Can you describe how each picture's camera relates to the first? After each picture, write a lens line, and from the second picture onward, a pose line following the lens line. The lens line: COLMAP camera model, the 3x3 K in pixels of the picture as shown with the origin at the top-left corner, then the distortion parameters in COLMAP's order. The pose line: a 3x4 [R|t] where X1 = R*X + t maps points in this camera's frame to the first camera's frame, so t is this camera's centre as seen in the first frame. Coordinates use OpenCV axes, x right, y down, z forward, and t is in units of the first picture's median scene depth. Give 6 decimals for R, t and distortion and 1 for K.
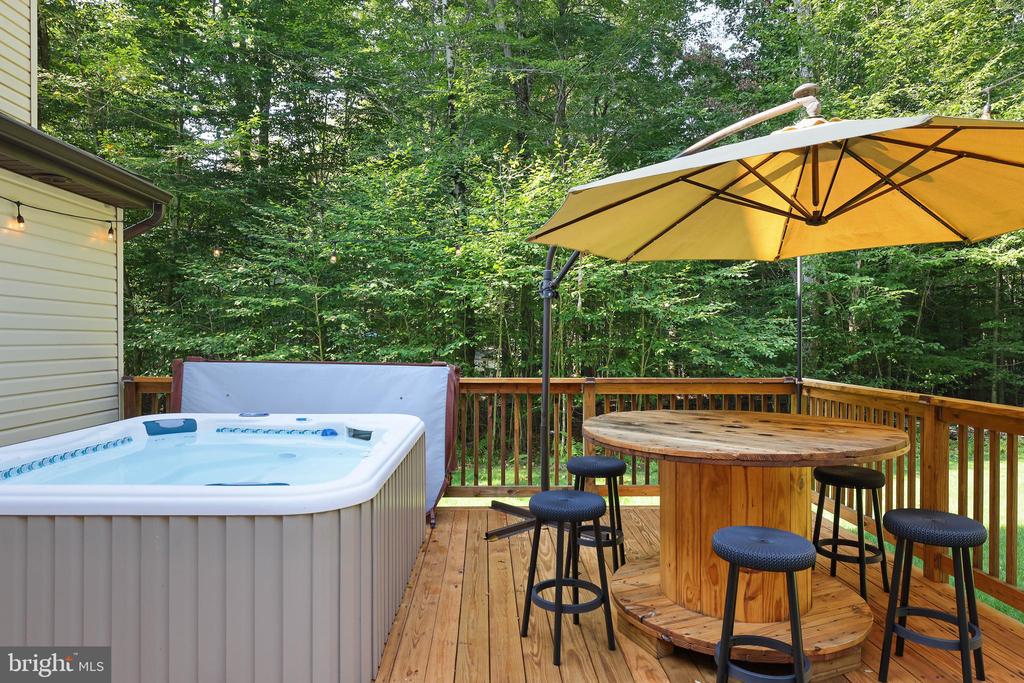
lens RADIAL K [[638.0, 0, 512.0], [0, 638.0, 341.5], [0, 0, 1]] dist [0.000975, 0.000292]
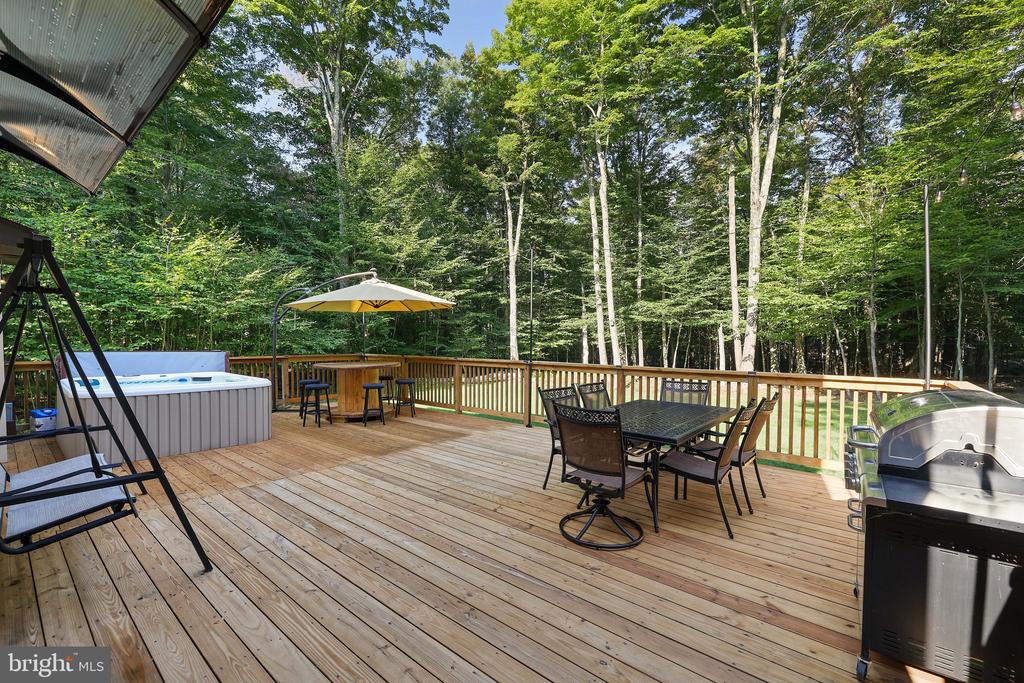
lens RADIAL K [[435.6, 0, 512.0], [0, 435.6, 341.5], [0, 0, 1]] dist [-0.000075, -0.000029]
pose [[0.669023, -0.002869, 0.743236, -0.229821], [0.003701, 0.999993, 0.000529, 0.002036], [-0.743232, 0.002397, 0.669029, -0.332246]]
